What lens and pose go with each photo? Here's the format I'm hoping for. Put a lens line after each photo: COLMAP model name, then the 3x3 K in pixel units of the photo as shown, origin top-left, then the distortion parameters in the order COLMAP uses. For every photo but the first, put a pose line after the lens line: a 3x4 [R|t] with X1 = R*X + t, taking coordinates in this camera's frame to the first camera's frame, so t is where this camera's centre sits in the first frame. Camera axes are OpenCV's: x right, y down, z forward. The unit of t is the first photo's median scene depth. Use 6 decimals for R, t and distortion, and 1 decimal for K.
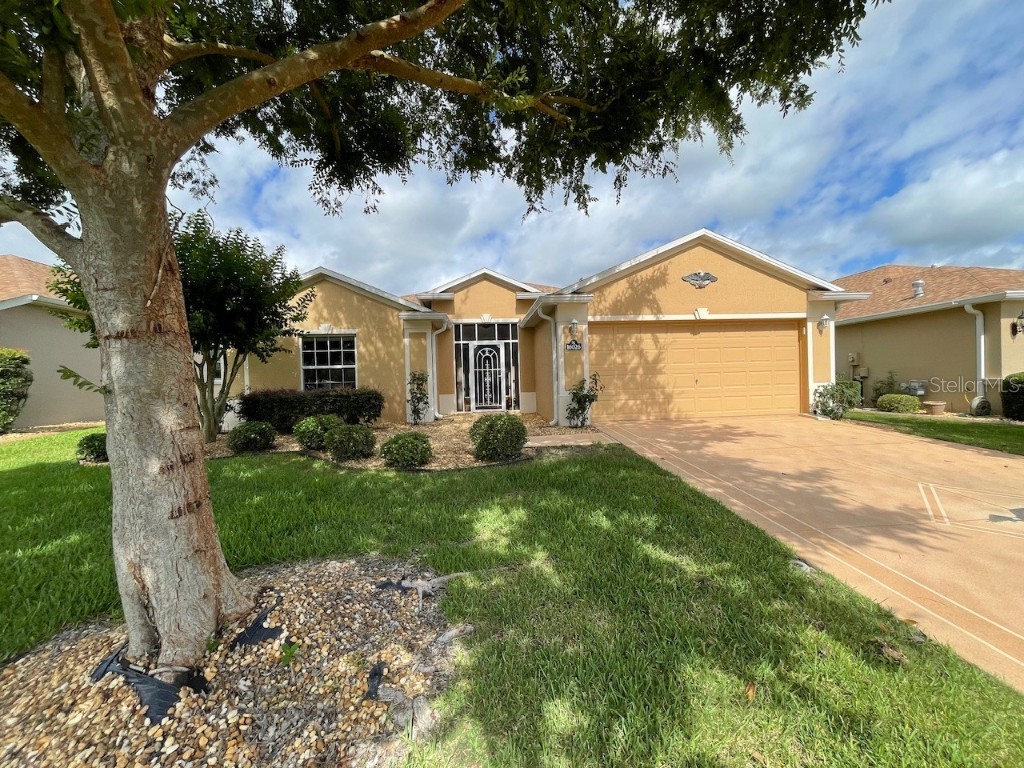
lens RADIAL K [[411.4, 0, 516.9], [0, 411.4, 389.0], [0, 0, 1]] dist [0.003791, -0.000737]
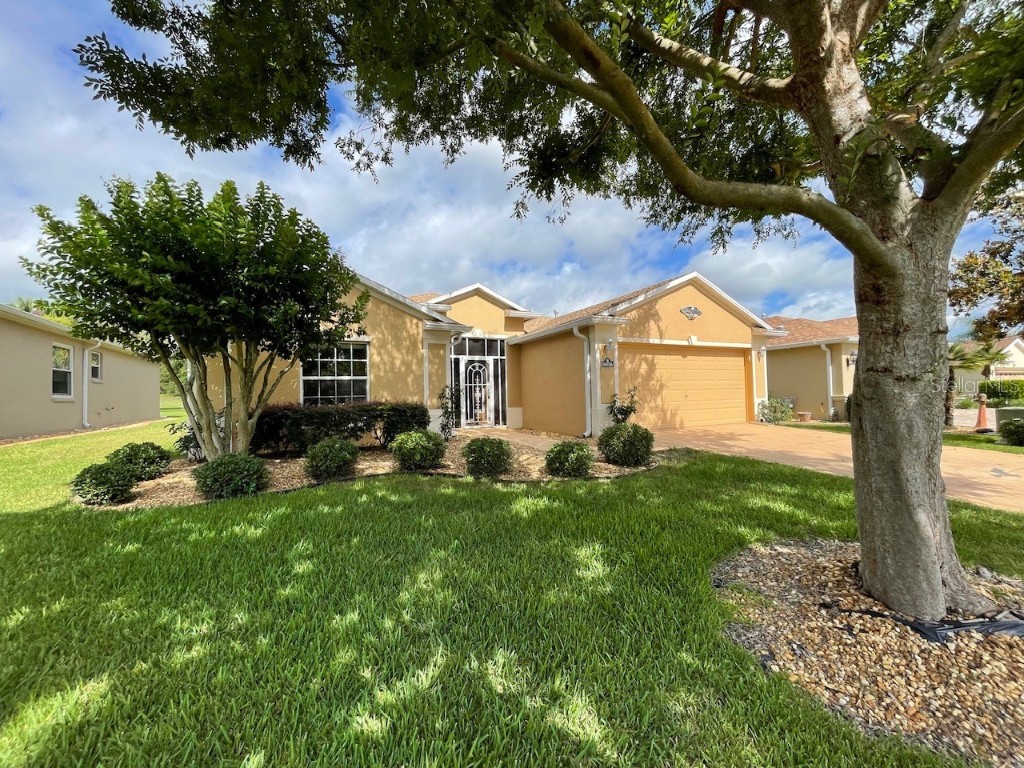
lens RADIAL K [[411.4, 0, 514.1], [0, 411.4, 384.9], [0, 0, 1]] dist [0.003791, -0.000737]
pose [[0.930639, 0.015458, 0.365611, -0.488302], [0.006581, 0.998239, -0.058958, 0.016528], [-0.365879, 0.057275, 0.928898, 0.072891]]
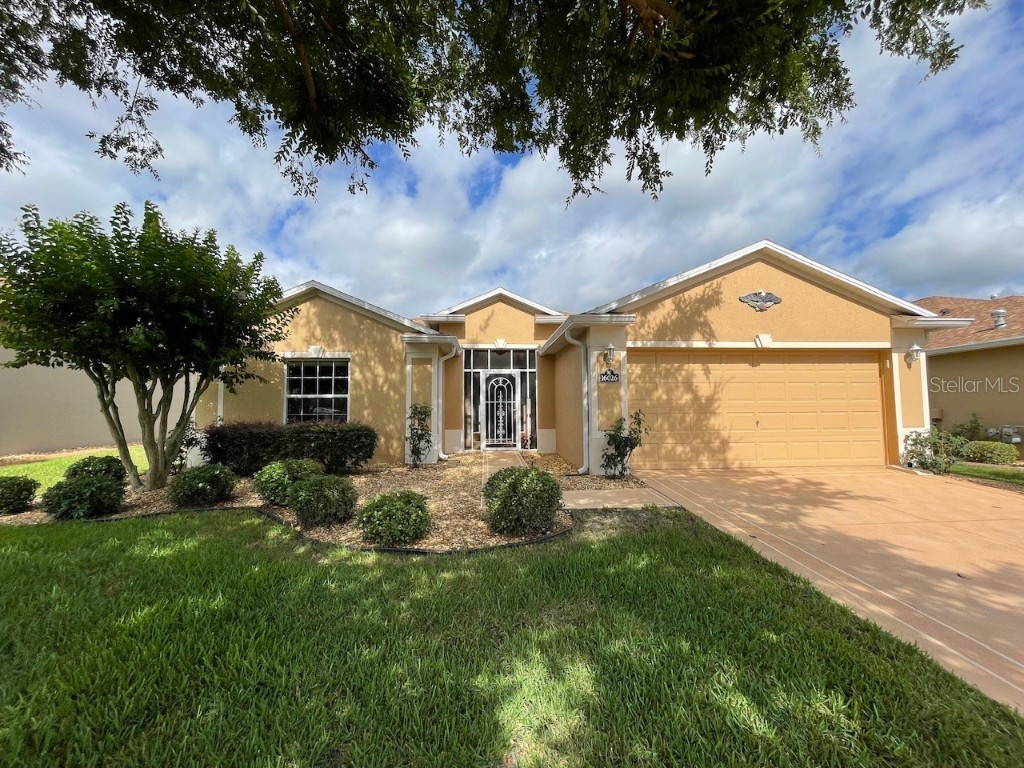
lens RADIAL K [[411.4, 0, 517.0], [0, 411.4, 385.2], [0, 0, 1]] dist [0.003791, -0.000737]
pose [[0.999672, 0.019149, -0.017028, -0.031904], [-0.020487, 0.996405, -0.082201, -0.016083], [0.015393, 0.082523, 0.996470, 0.176413]]
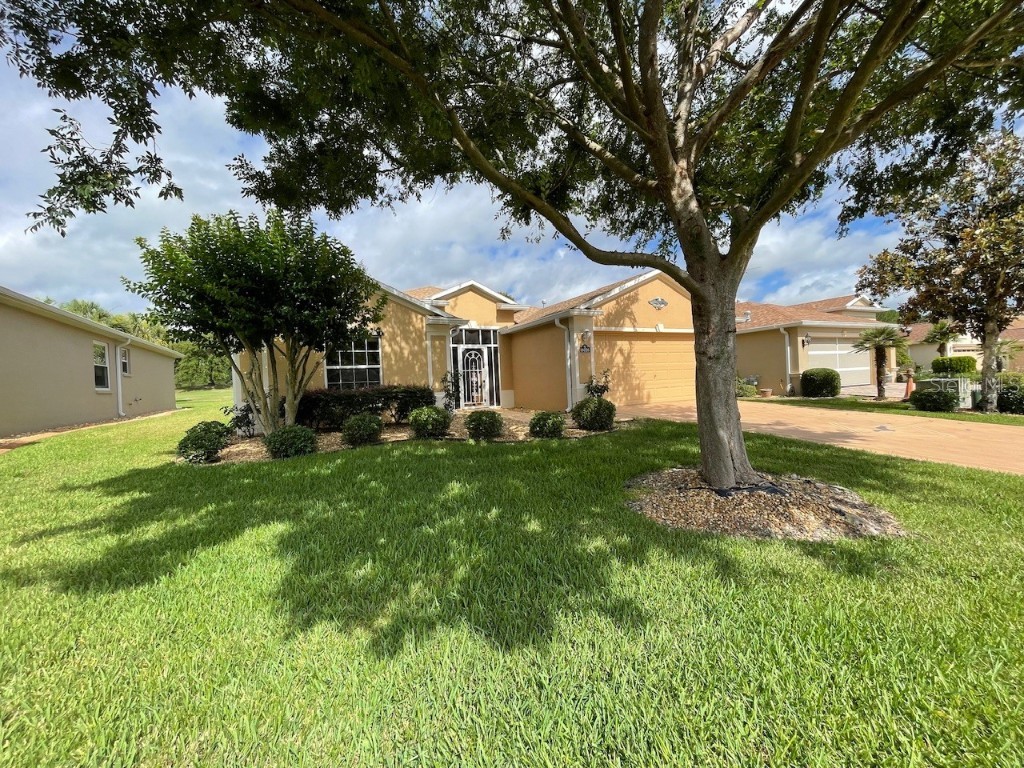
lens RADIAL K [[411.4, 0, 513.2], [0, 411.4, 383.8], [0, 0, 1]] dist [0.003791, -0.000737]
pose [[0.926910, -0.015958, 0.374944, -0.546737], [0.028692, 0.999185, -0.028402, 0.033543], [-0.374186, 0.037084, 0.926612, -0.103710]]
